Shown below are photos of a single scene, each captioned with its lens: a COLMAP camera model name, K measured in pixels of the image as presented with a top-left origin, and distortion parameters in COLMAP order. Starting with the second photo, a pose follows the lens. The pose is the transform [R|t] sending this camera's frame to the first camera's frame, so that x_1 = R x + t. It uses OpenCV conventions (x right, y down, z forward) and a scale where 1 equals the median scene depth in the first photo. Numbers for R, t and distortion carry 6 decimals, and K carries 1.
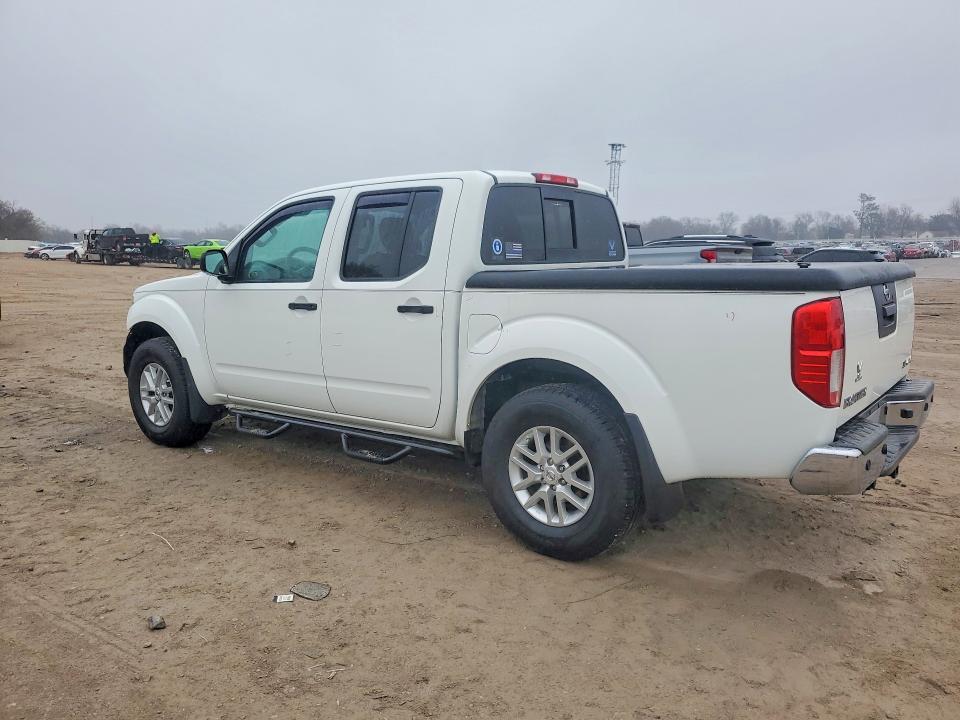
lens RADIAL K [[755.4, 0, 482.8], [0, 755.4, 357.9], [0, 0, 1]] dist [0.030157, -0.006947]
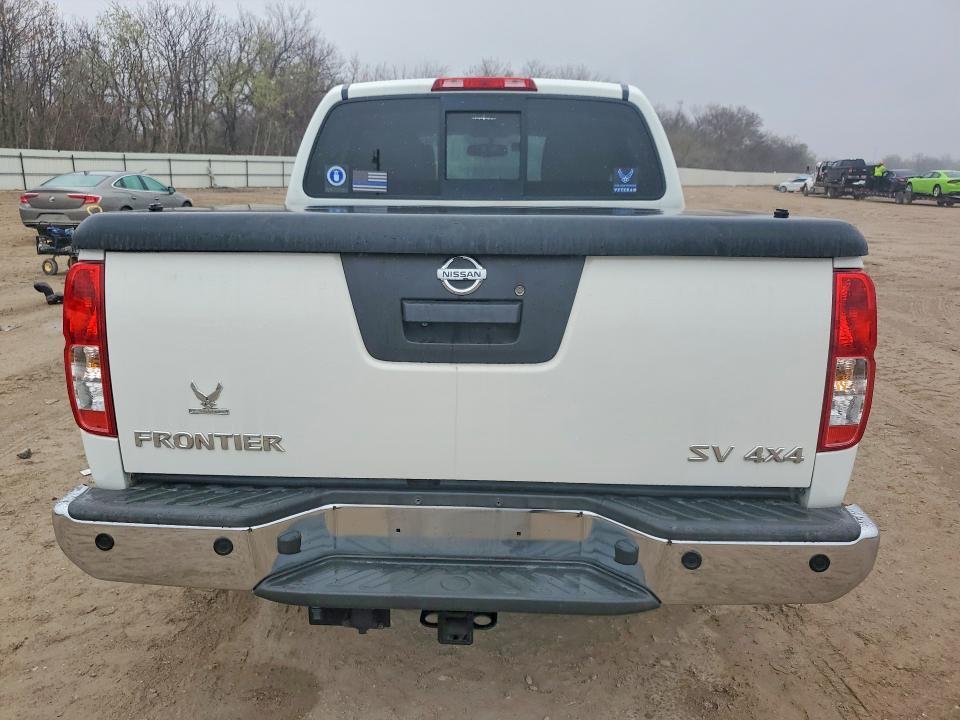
lens RADIAL K [[755.4, 0, 475.5], [0, 755.4, 358.7], [0, 0, 1]] dist [0.030157, -0.006947]
pose [[0.560173, 0.195045, -0.805086, 0.710298], [-0.125253, 0.980654, 0.150429, -0.081415], [0.818851, 0.016573, 0.573766, 0.559153]]
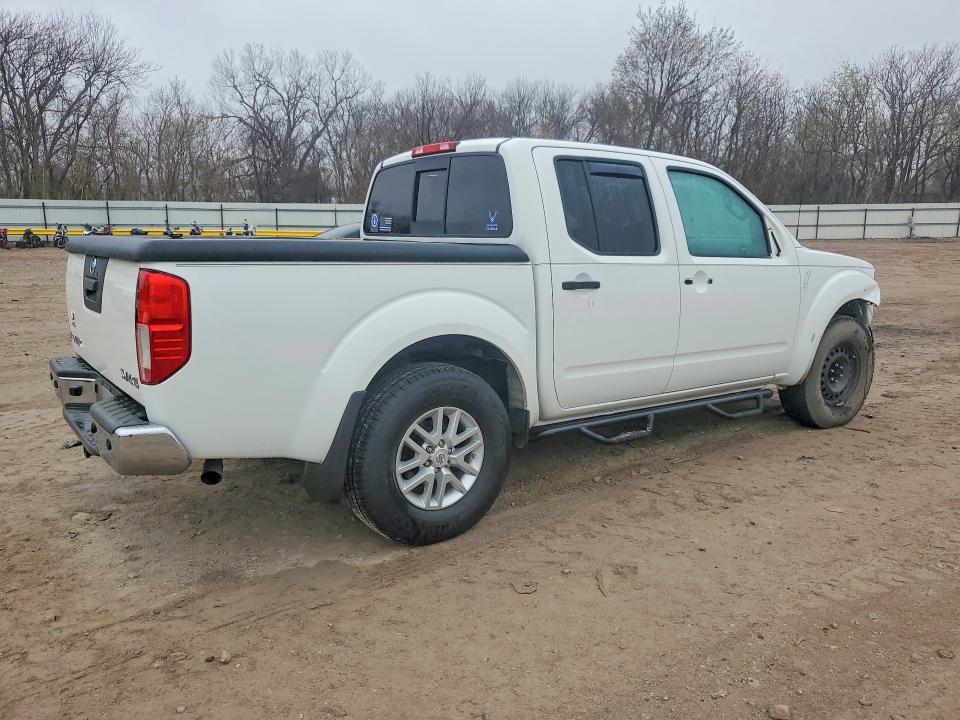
lens RADIAL K [[755.4, 0, 476.3], [0, 755.4, 359.0], [0, 0, 1]] dist [0.030157, -0.006947]
pose [[-0.306011, 0.161660, -0.938202, 0.993322], [-0.135001, 0.968150, 0.210854, -0.181980], [0.942407, 0.191182, -0.274441, 1.323284]]
